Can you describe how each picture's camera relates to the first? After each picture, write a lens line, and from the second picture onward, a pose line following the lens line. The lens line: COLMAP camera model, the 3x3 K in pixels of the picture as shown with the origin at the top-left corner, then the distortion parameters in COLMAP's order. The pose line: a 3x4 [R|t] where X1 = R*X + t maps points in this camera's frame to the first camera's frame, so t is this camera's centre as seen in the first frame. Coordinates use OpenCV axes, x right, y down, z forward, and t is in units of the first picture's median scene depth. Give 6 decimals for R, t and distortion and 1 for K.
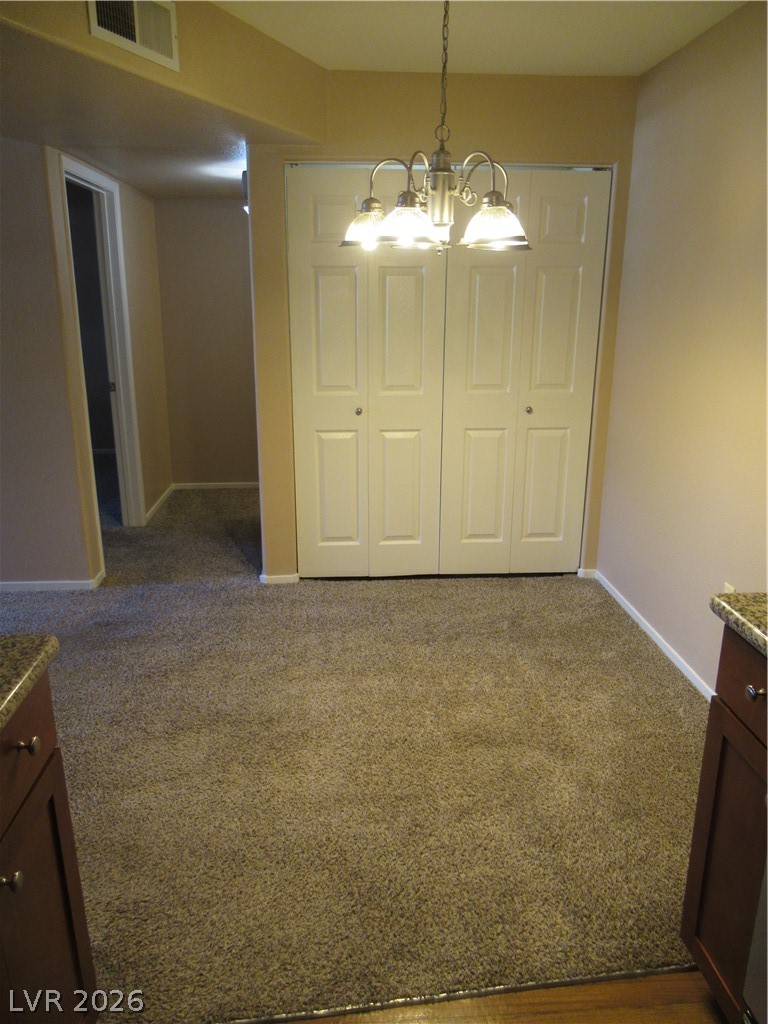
lens RADIAL K [[766.0, 0, 384.0], [0, 766.0, 512.0], [0, 0, 1]] dist [-0.011000, 0.001134]
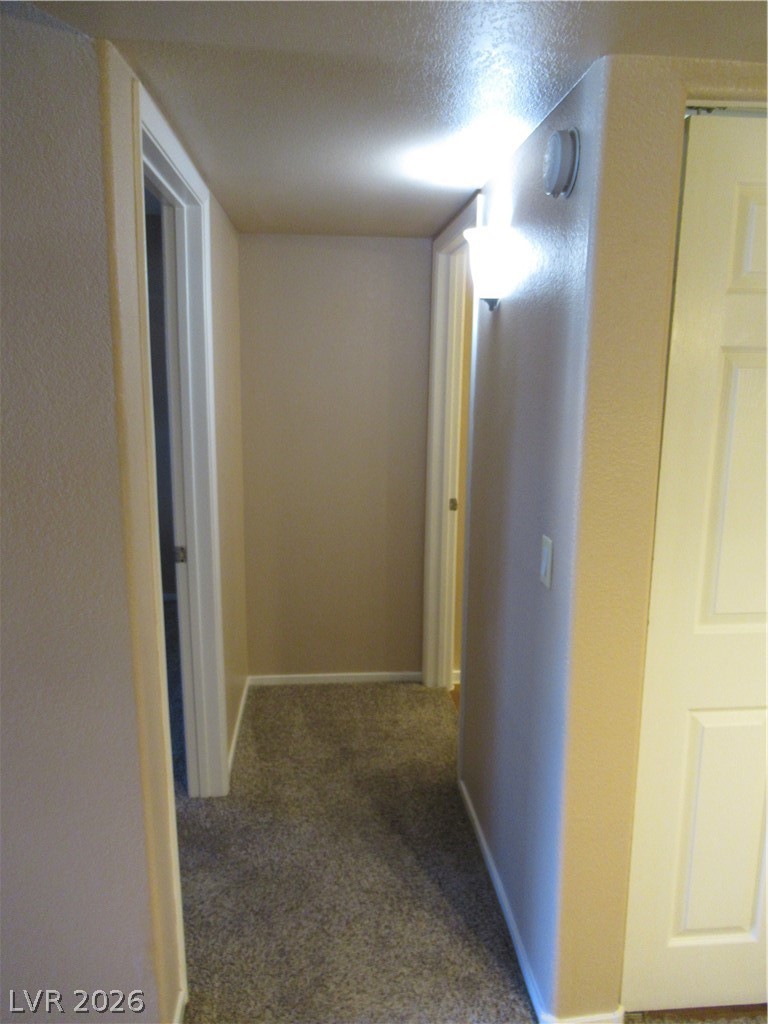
lens RADIAL K [[766.0, 0, 384.0], [0, 766.0, 512.0], [0, 0, 1]] dist [-0.011000, 0.001134]
pose [[0.999666, 0.000072, 0.025834, -0.236377], [0.002012, 0.996742, -0.080634, -0.157491], [-0.025756, 0.080659, 0.996409, 0.472891]]
